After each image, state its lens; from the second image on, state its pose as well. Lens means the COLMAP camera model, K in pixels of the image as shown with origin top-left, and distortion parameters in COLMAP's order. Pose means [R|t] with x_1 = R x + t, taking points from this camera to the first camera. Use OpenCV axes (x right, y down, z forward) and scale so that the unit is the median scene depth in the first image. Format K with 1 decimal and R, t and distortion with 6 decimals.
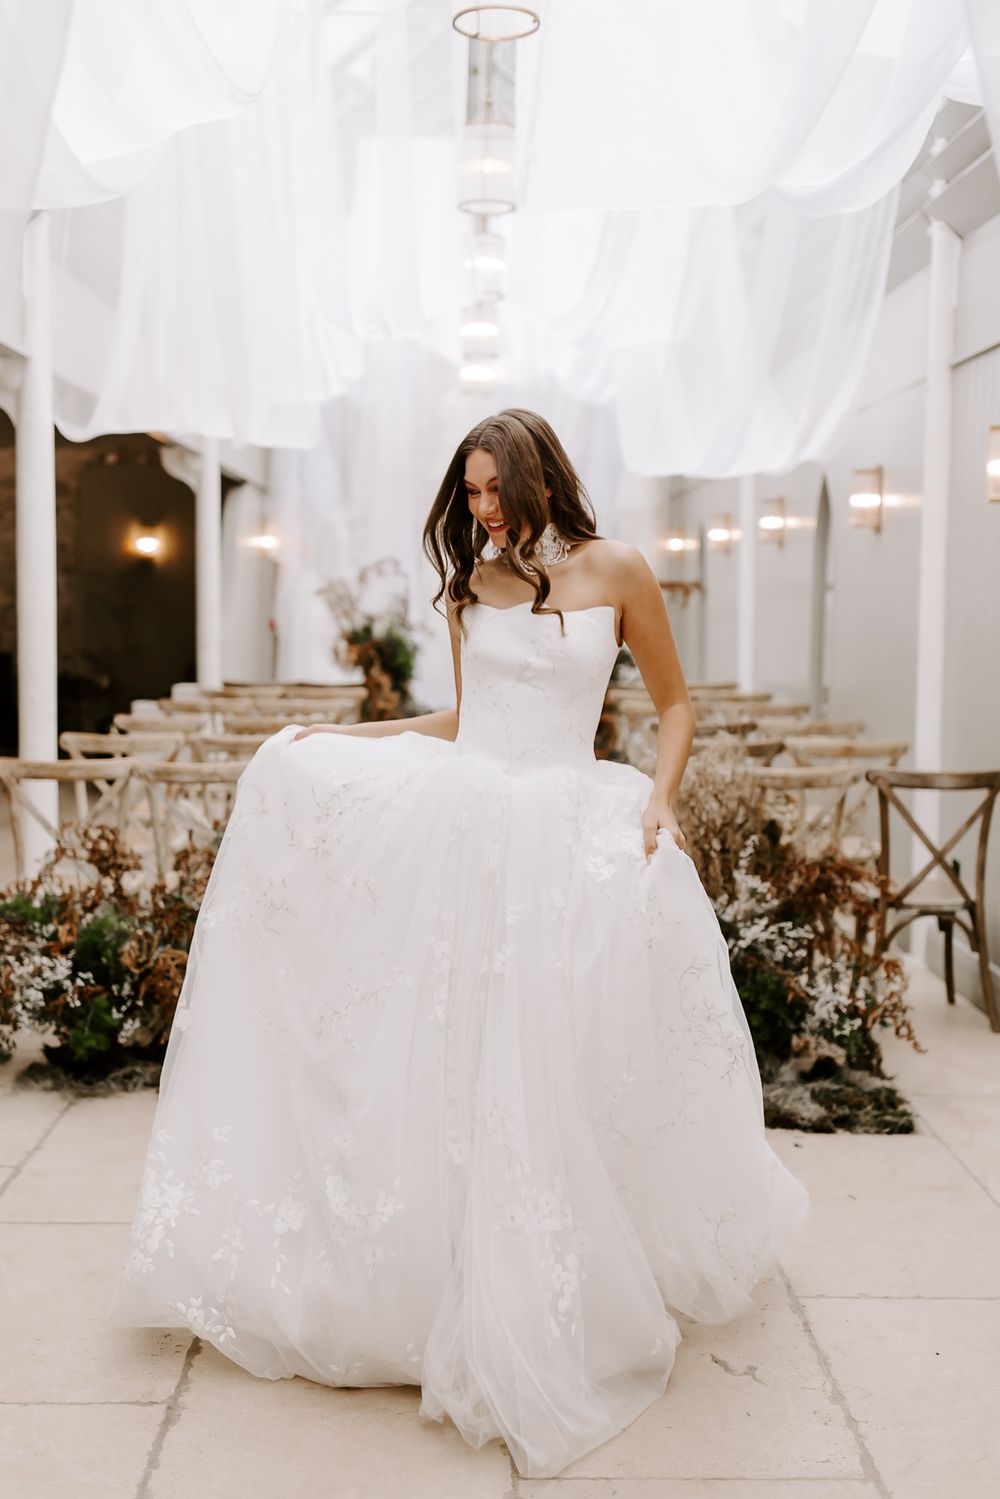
lens RADIAL K [[1467.2, 0, 481.8], [0, 1467.2, 727.0], [0, 0, 1]] dist [0.000524, -0.009081]
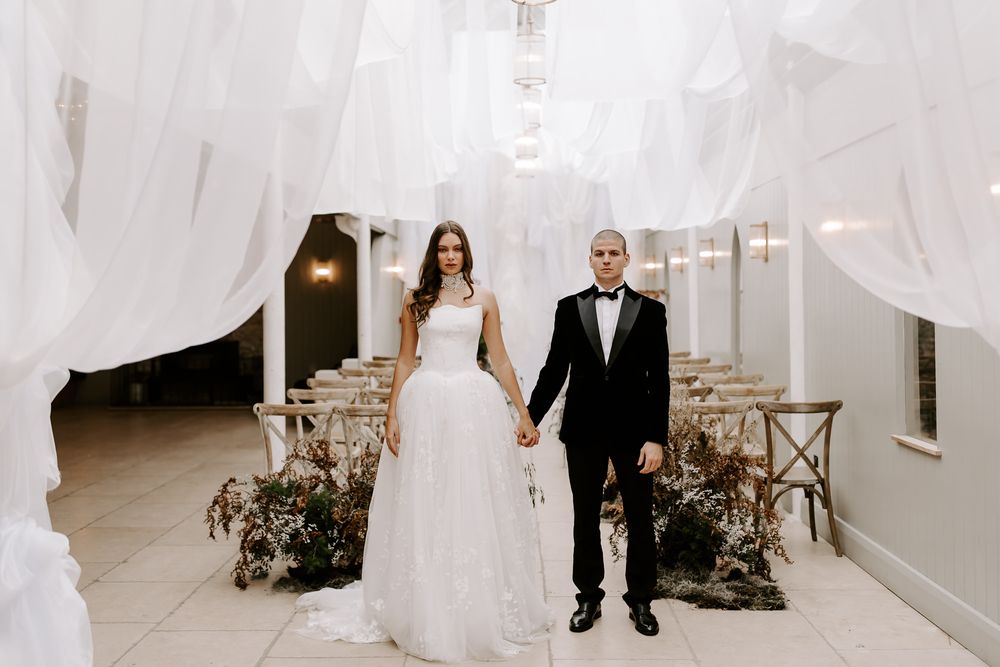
lens RADIAL K [[978.8, 0, 499.8], [0, 978.8, 313.3], [0, 0, 1]] dist [0.000524, -0.009081]
pose [[0.999369, -0.019065, -0.029974, -0.003968], [0.016901, 0.997342, -0.070871, 0.001517], [0.031245, 0.070320, 0.997035, -0.181147]]
